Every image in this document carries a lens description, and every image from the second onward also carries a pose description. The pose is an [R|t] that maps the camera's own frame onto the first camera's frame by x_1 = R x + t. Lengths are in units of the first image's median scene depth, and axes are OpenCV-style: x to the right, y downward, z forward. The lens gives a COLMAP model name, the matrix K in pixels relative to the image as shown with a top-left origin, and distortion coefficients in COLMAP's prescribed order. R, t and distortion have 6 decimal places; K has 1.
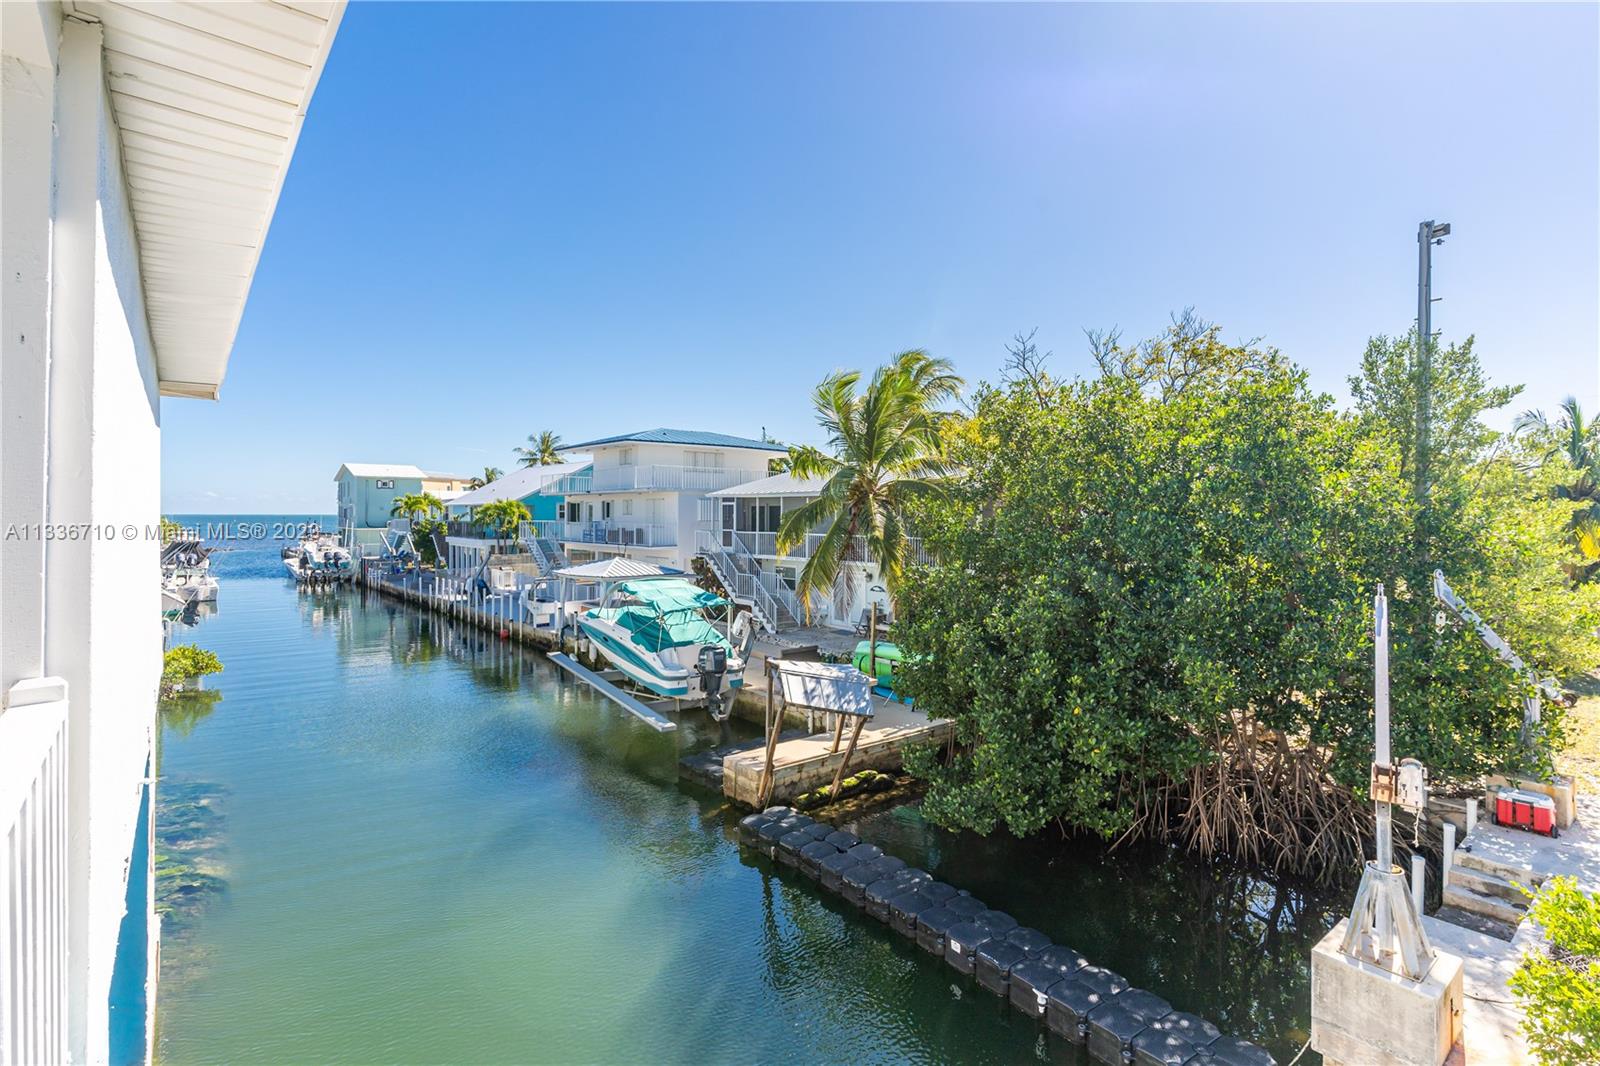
lens RADIAL K [[764.2, 0, 793.2], [0, 764.2, 539.3], [0, 0, 1]] dist [0.041030, -0.022751]
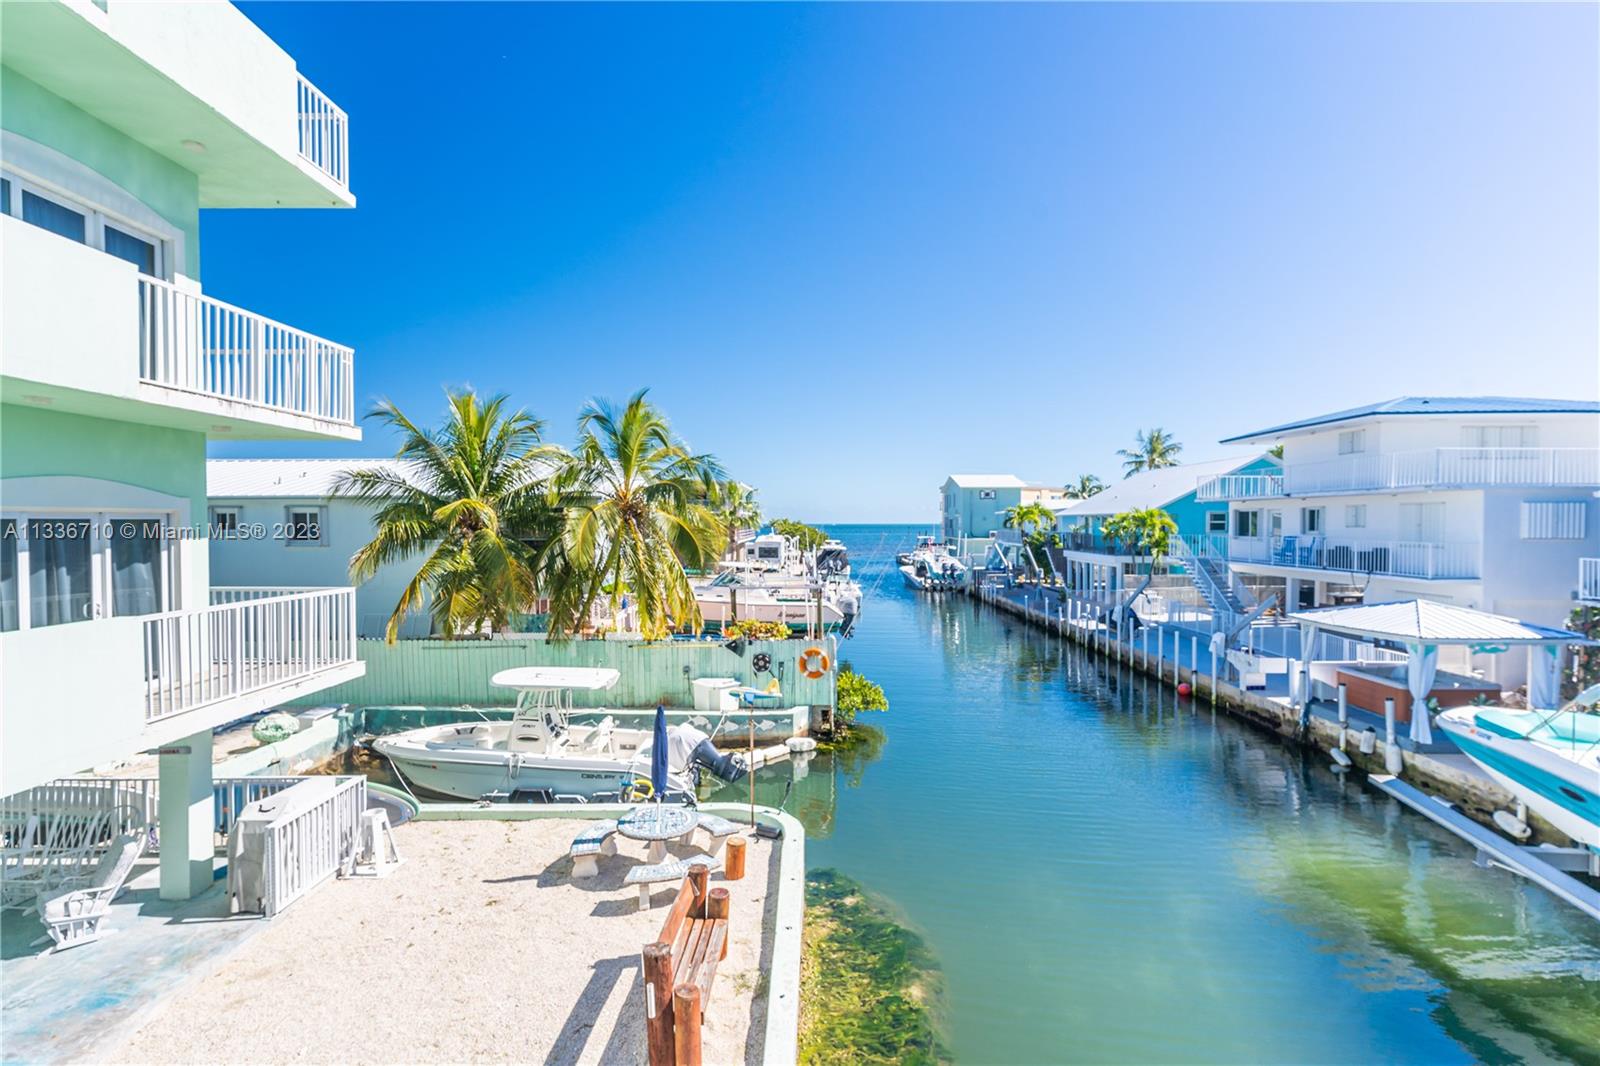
lens RADIAL K [[767.2, 0, 801.0], [0, 767.2, 531.4], [0, 0, 1]] dist [0.000296, -0.000038]
pose [[0.770603, 0.005586, -0.637290, -0.126935], [-0.019457, 0.999702, -0.014764, -0.006846], [0.637018, 0.023777, 0.770482, 0.128055]]
